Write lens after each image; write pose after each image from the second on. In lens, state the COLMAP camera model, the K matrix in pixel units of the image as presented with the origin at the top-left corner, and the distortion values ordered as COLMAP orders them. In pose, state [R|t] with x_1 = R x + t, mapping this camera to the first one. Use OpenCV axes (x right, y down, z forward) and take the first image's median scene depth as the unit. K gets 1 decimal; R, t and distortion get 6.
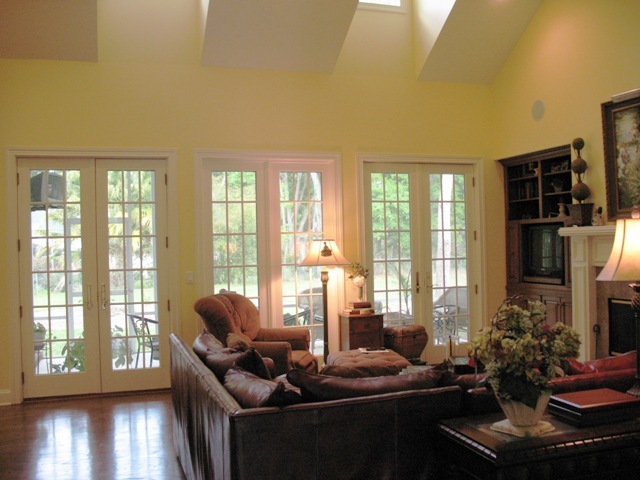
lens RADIAL K [[659.4, 0, 320.0], [0, 659.4, 240.0], [0, 0, 1]] dist [-0.186424, 0.279371]
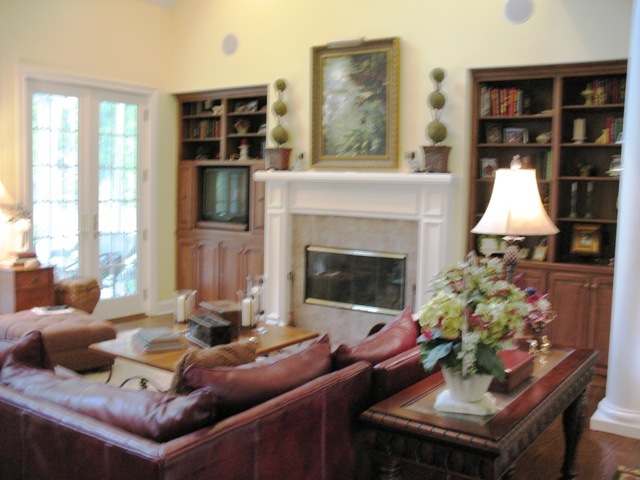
lens RADIAL K [[659.4, 0, 320.0], [0, 659.4, 240.0], [0, 0, 1]] dist [-0.186424, 0.279371]
pose [[0.794632, -0.008543, 0.607031, -0.128900], [-0.045213, 0.996291, 0.073207, 0.005870], [-0.605405, -0.085618, 0.791299, 0.156485]]
